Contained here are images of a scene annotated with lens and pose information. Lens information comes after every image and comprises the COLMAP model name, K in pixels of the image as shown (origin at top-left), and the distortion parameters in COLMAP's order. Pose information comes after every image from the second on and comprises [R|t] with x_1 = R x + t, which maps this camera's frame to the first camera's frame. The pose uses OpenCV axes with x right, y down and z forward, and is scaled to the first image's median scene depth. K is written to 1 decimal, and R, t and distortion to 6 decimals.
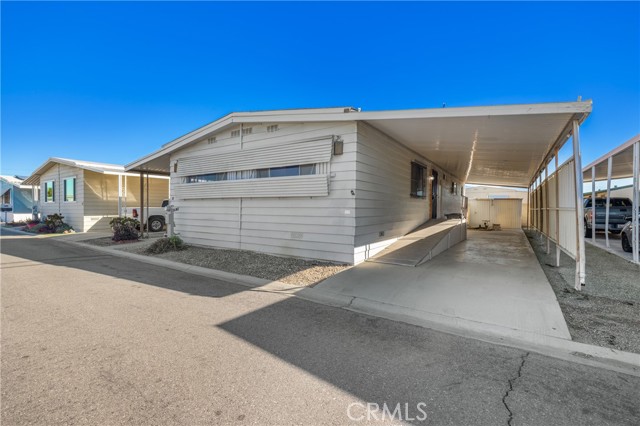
lens RADIAL K [[291.7, 0, 320.4], [0, 291.7, 210.6], [0, 0, 1]] dist [-0.001008, -0.000084]
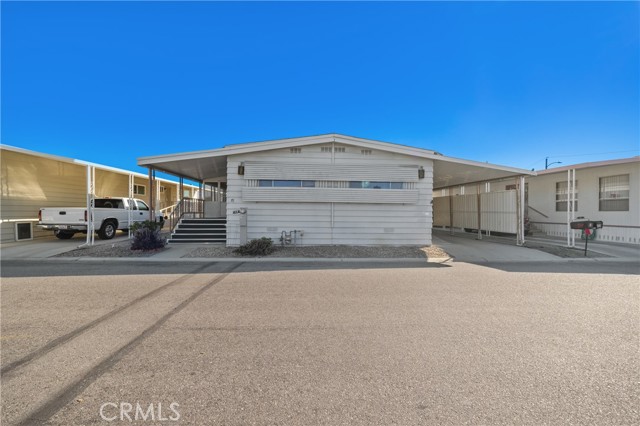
lens RADIAL K [[276.6, 0, 321.8], [0, 276.6, 212.7], [0, 0, 1]] dist [0.003859, 0.000183]
pose [[0.796634, -0.001766, 0.604459, -1.050691], [-0.001779, 0.999985, 0.005266, -0.007172], [-0.604459, -0.005270, 0.796619, 0.096068]]
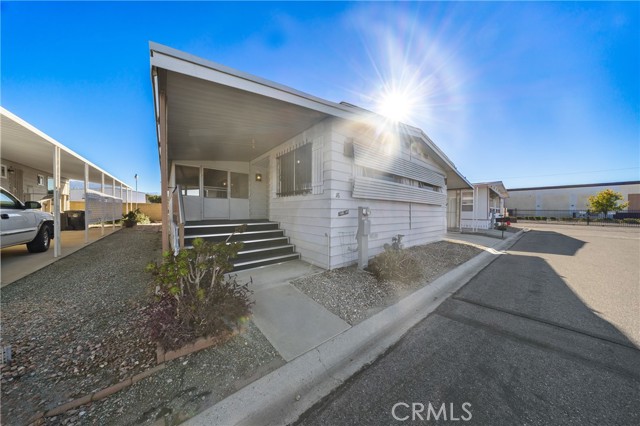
lens RADIAL K [[185.6, 0, 316.7], [0, 185.6, 211.4], [0, 0, 1]] dist [0.001592, -0.000047]
pose [[0.309640, -0.002430, 0.950851, -1.133734], [-0.004391, 0.999982, 0.003986, -0.010431], [-0.950844, -0.005409, 0.309624, 1.157525]]
